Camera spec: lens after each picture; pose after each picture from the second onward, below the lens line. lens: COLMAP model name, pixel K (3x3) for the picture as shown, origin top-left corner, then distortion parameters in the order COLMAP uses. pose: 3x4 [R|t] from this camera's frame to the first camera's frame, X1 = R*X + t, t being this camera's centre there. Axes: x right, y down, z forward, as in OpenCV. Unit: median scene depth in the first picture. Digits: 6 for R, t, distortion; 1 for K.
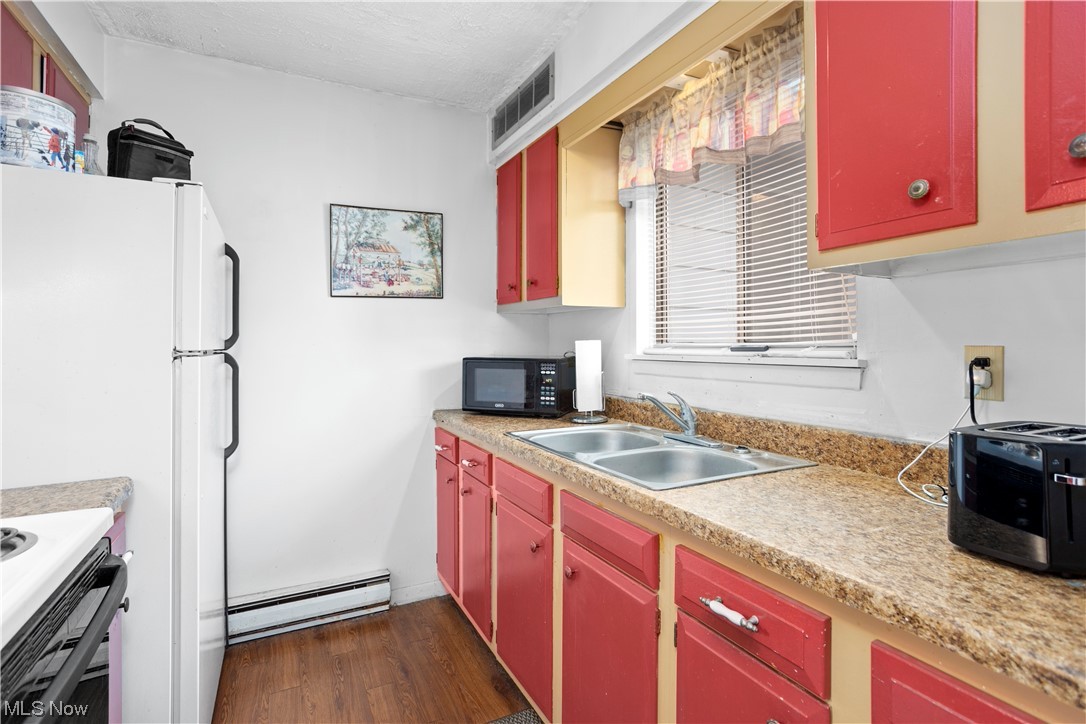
lens RADIAL K [[529.0, 0, 552.5], [0, 529.0, 354.4], [0, 0, 1]] dist [-0.048400, 0.023778]
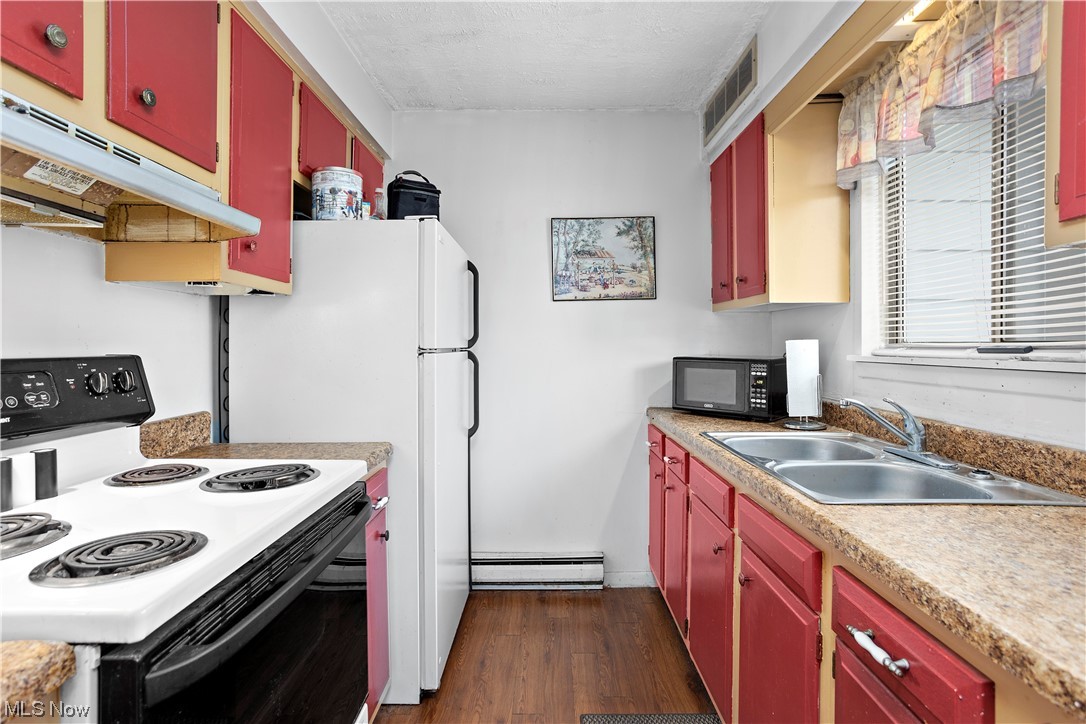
lens RADIAL K [[529.0, 0, 547.3], [0, 529.0, 362.2], [0, 0, 1]] dist [-0.048400, 0.023778]
pose [[0.885359, 0.016705, -0.464609, 0.119905], [-0.009346, 0.999792, 0.018137, 0.000073], [0.464815, -0.011715, 0.885330, -0.012891]]
